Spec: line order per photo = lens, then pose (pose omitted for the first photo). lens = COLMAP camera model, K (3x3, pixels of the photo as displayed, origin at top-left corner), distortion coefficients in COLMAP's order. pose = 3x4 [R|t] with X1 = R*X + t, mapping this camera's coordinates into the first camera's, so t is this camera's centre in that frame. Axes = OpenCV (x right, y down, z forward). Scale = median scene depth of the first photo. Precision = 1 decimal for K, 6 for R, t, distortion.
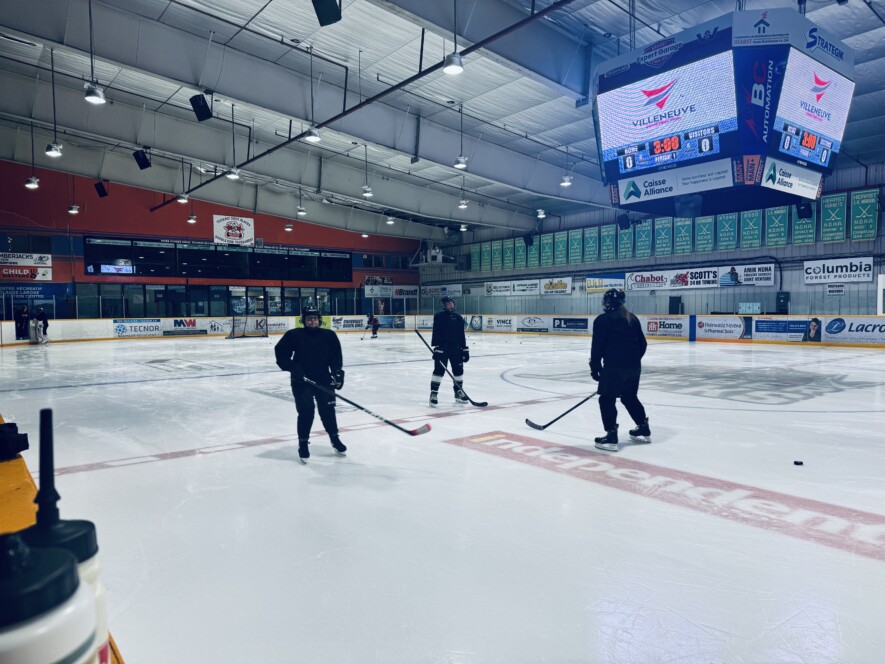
lens RADIAL K [[613.6, 0, 432.0], [0, 613.6, 338.9], [0, 0, 1]] dist [0.154641, -0.218043]
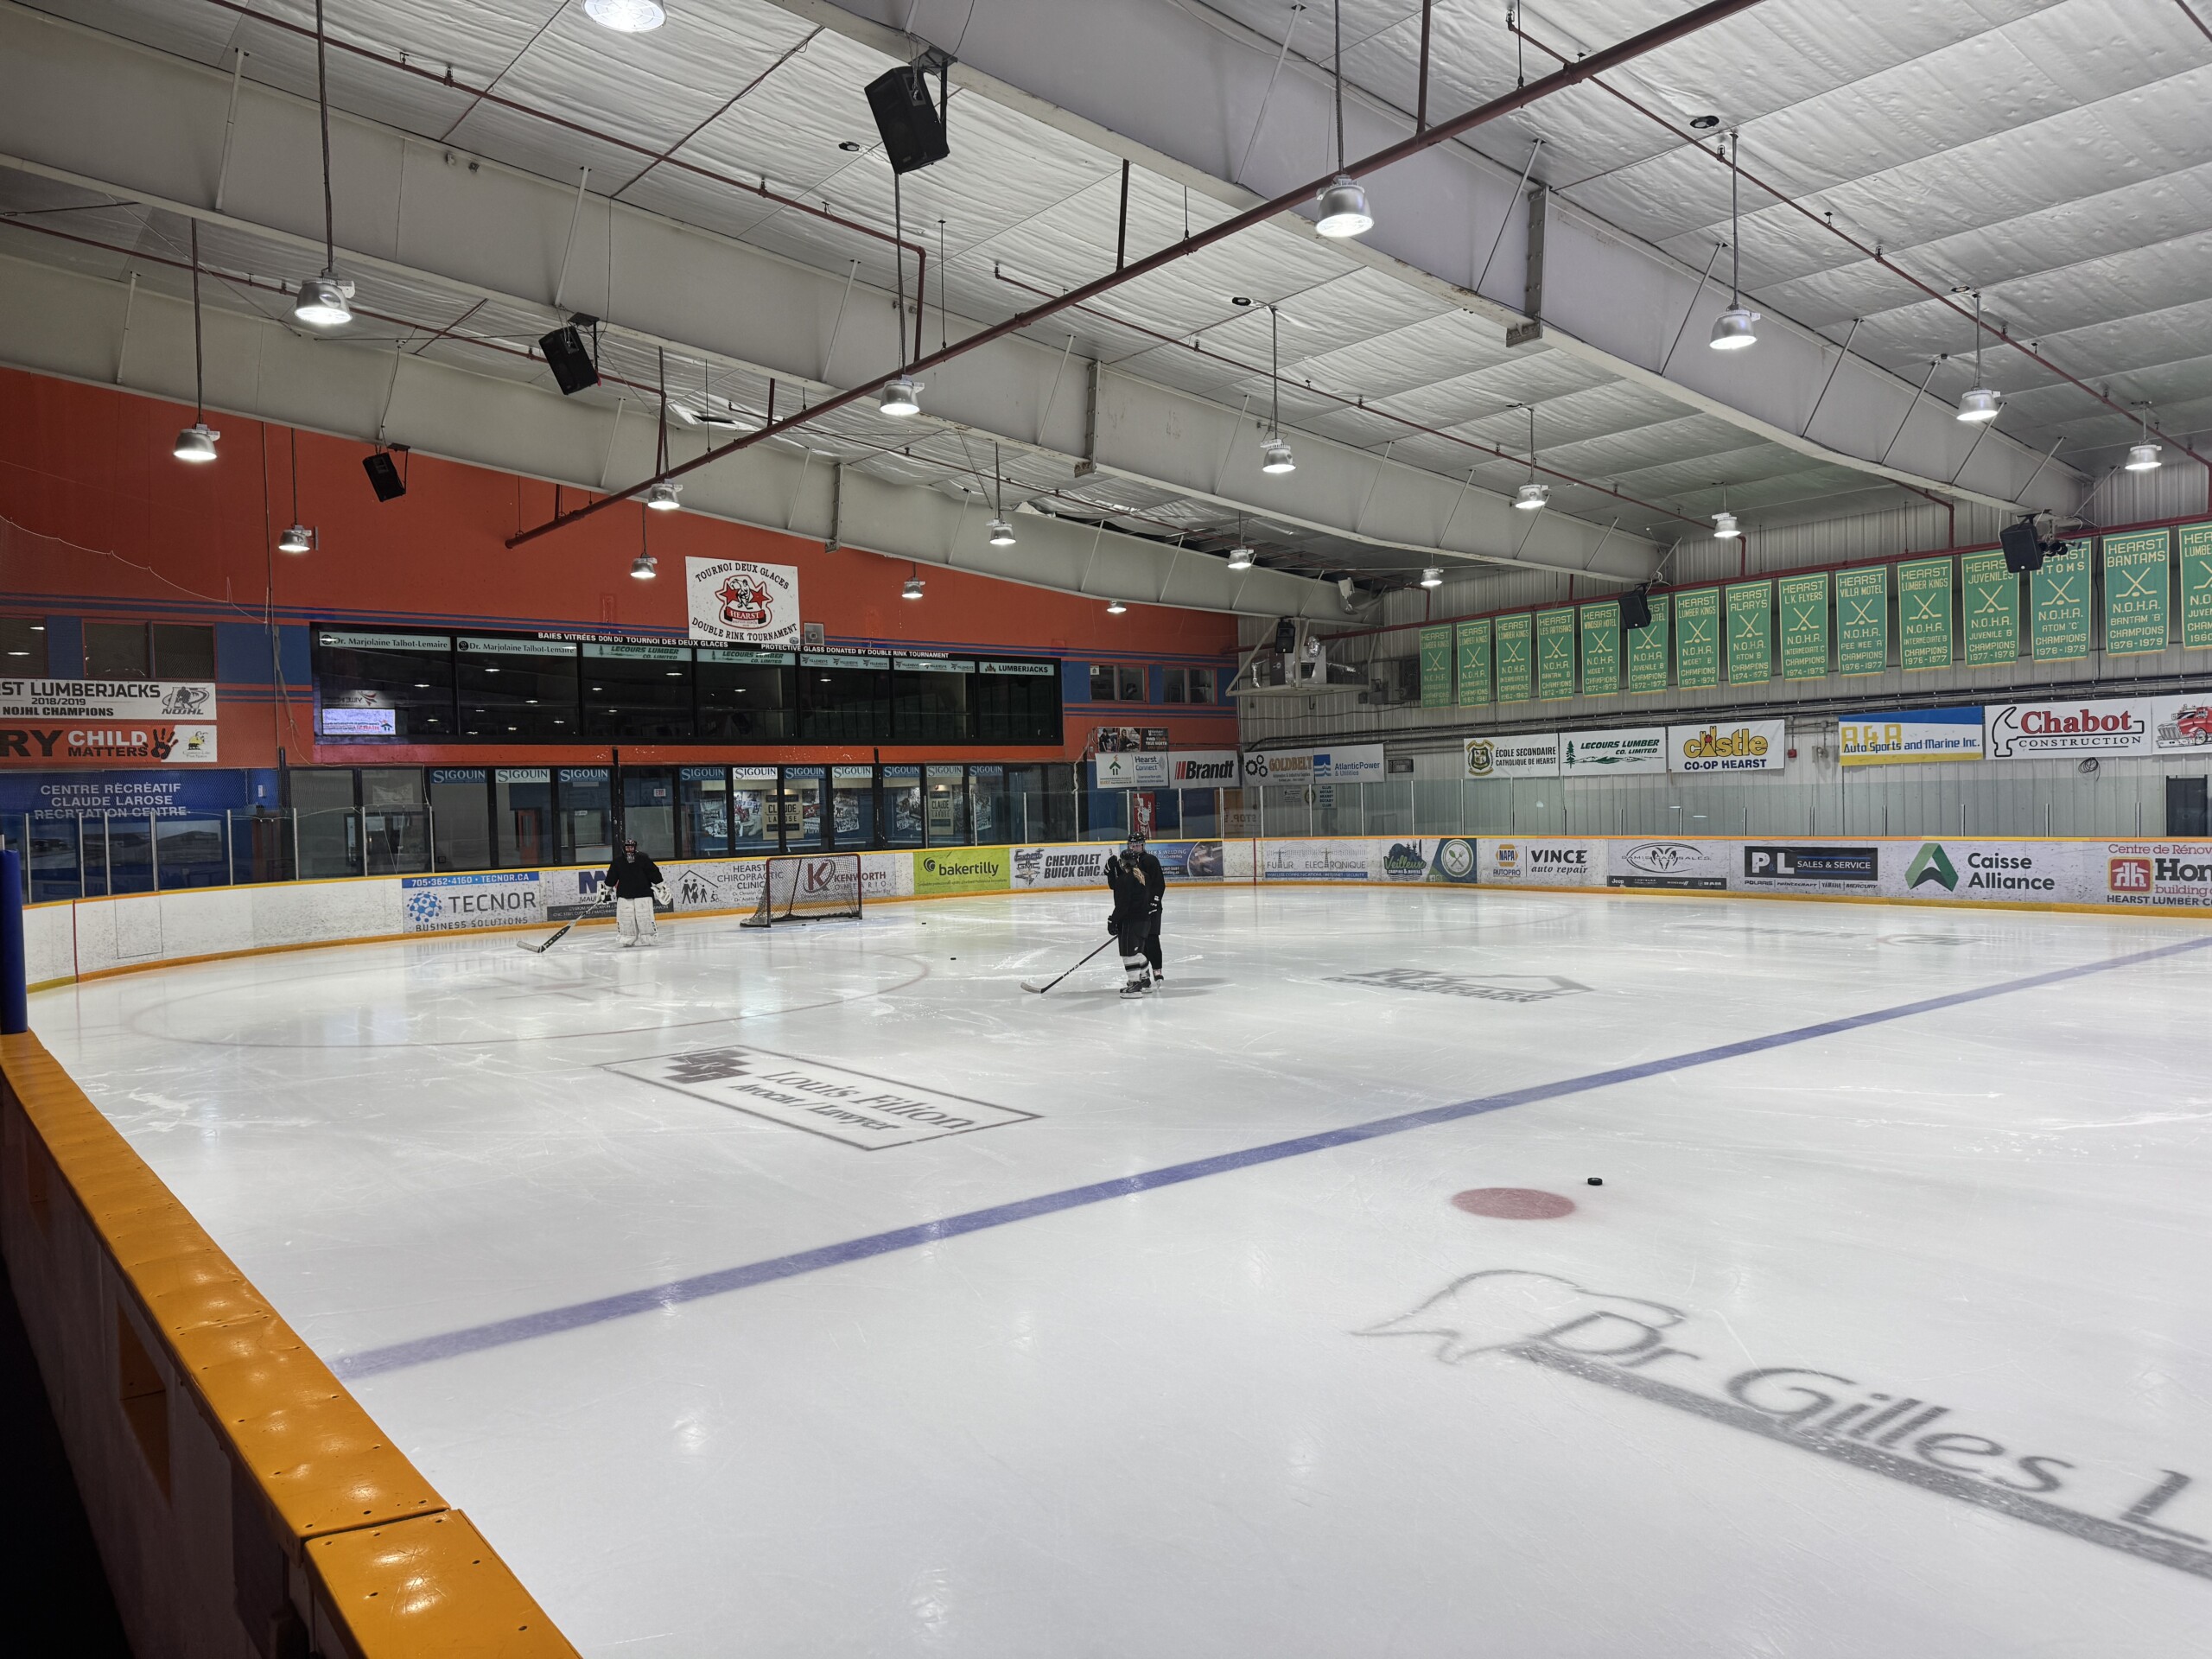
lens RADIAL K [[1533.7, 0, 1096.9], [0, 1533.7, 835.0], [0, 0, 1]] dist [0.152095, -0.222973]
pose [[0.999710, -0.018897, 0.014939, -0.151179], [0.019256, 0.999520, -0.024253, -0.025179], [-0.014473, 0.024534, 0.999594, 0.173395]]
